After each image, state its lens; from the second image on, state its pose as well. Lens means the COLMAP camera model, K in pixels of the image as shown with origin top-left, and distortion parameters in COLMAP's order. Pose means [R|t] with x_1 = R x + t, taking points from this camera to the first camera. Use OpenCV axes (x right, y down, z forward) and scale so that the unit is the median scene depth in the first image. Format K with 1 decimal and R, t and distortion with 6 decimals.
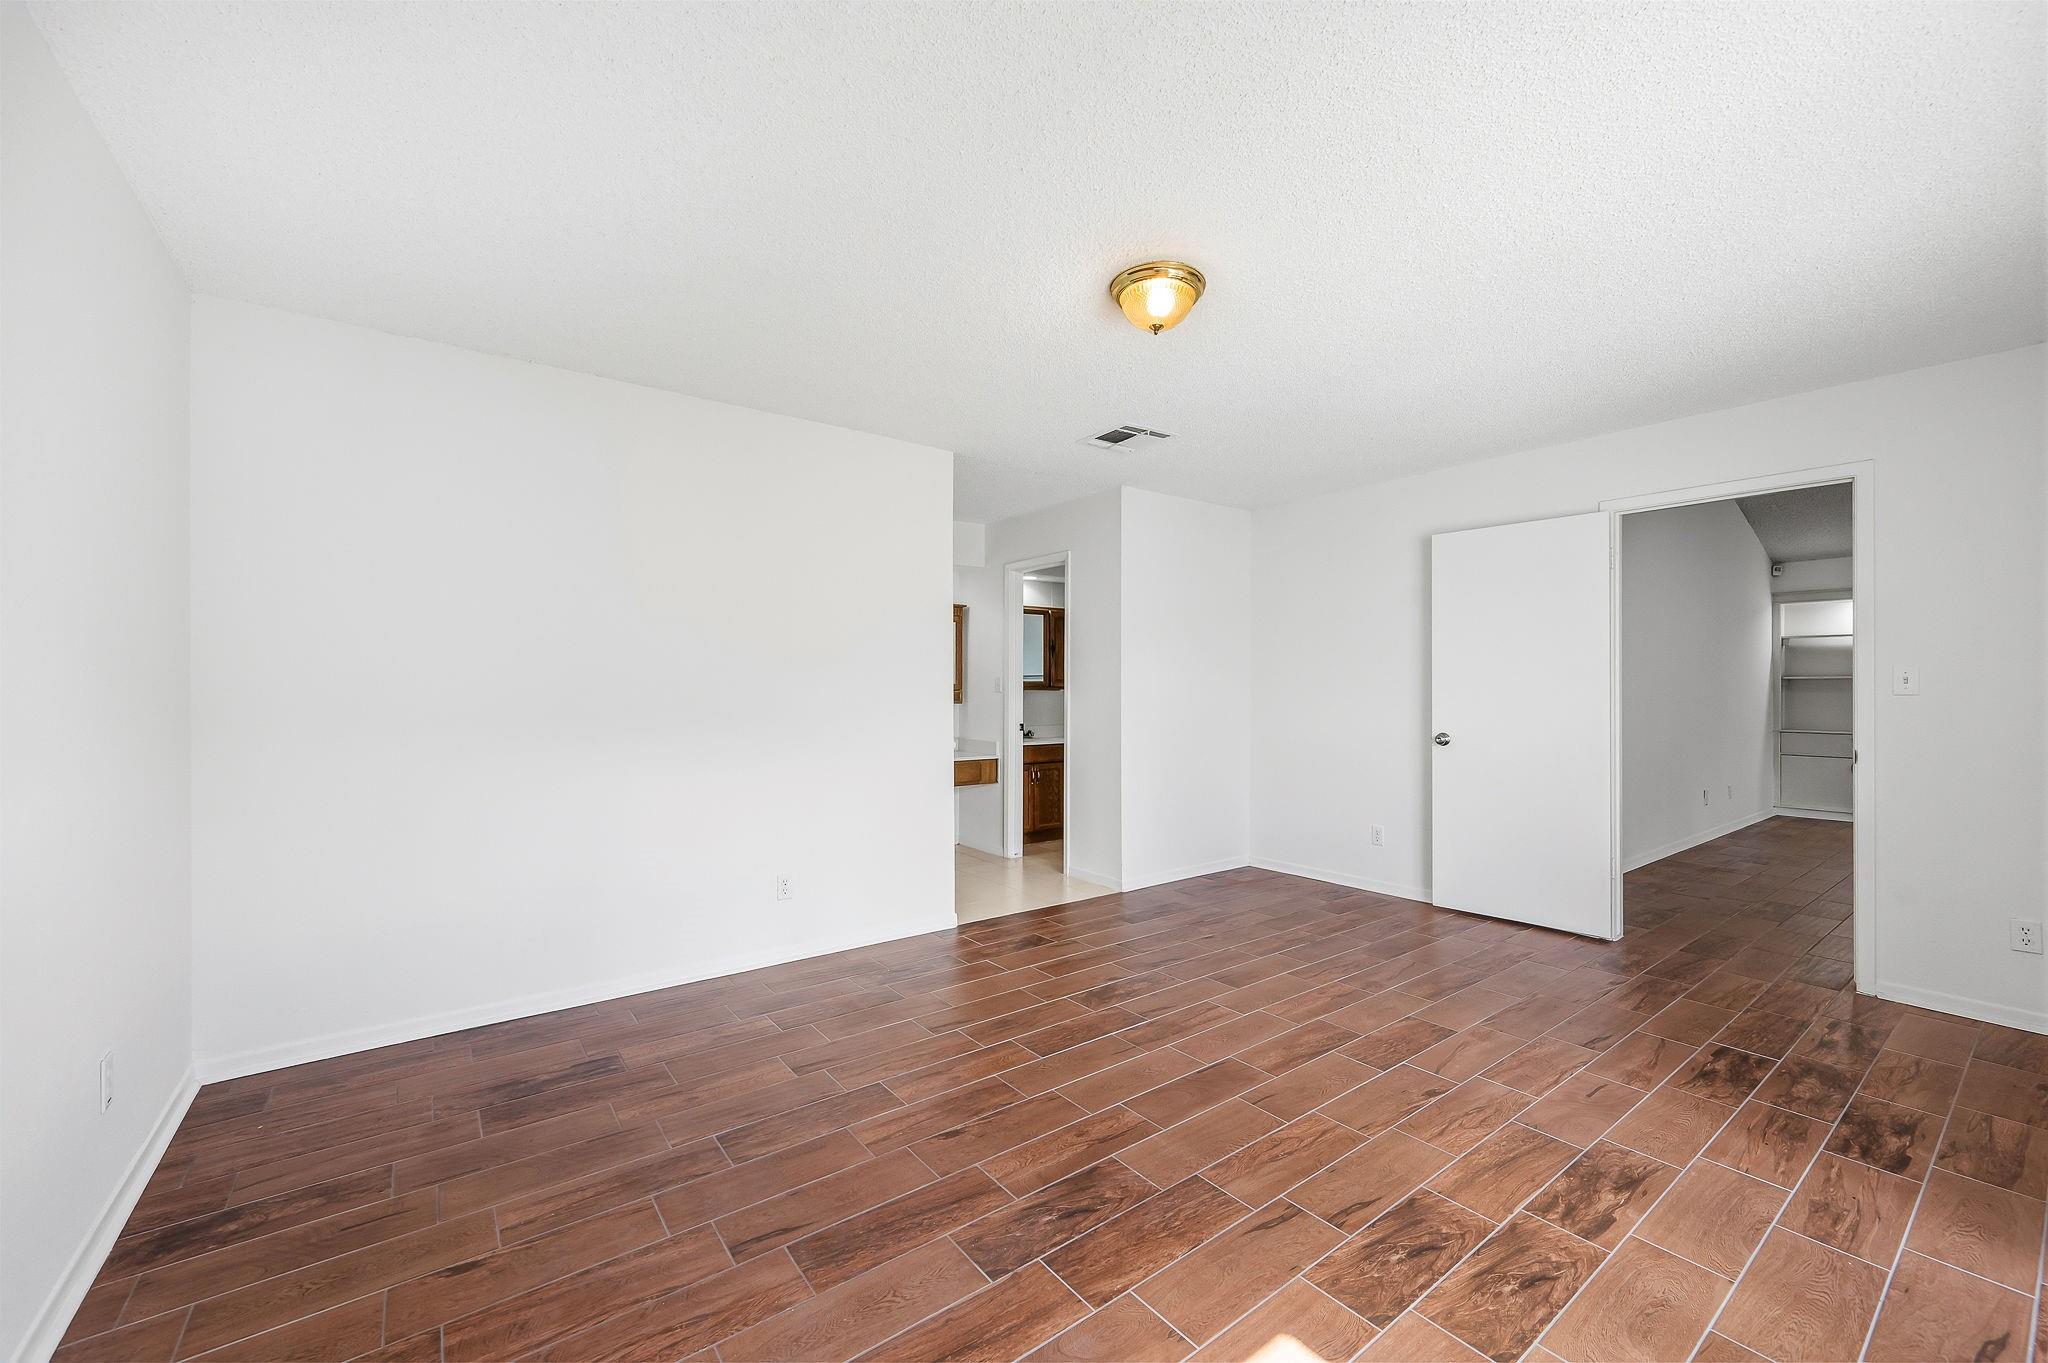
lens RADIAL K [[806.7, 0, 1024.3], [0, 806.7, 684.1], [0, 0, 1]] dist [-0.000339, 0.000016]
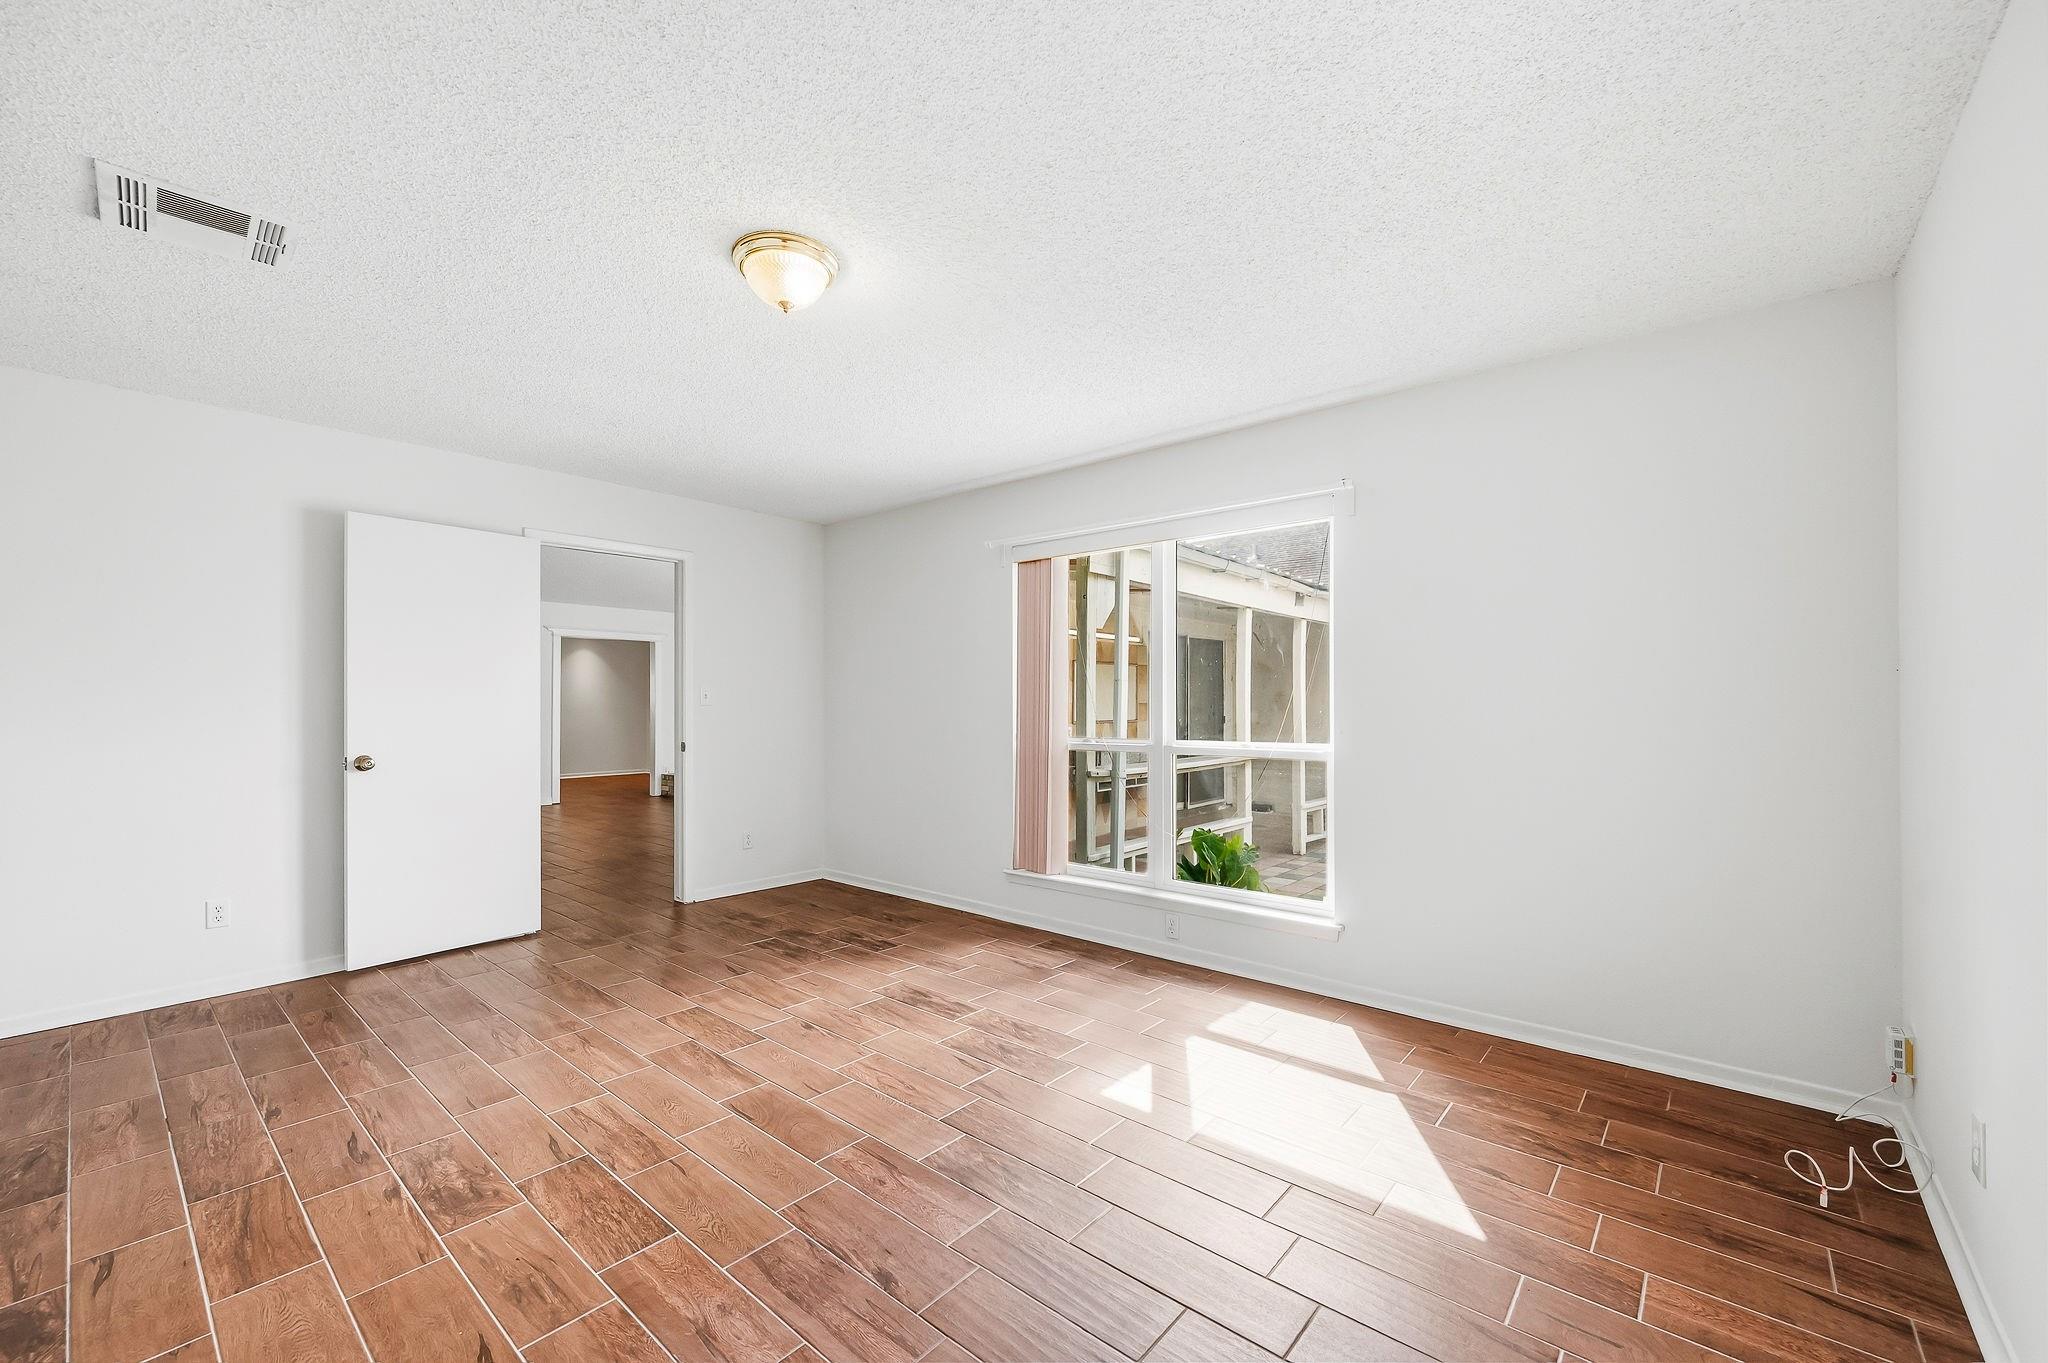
lens RADIAL K [[827.7, 0, 1025.8], [0, 827.7, 702.3], [0, 0, 1]] dist [-0.000238, -0.000067]
pose [[-0.214075, -0.001751, 0.976816, -0.690437], [-0.003261, 0.999994, 0.001078, 0.003960], [-0.976812, -0.002954, -0.214079, 0.804030]]
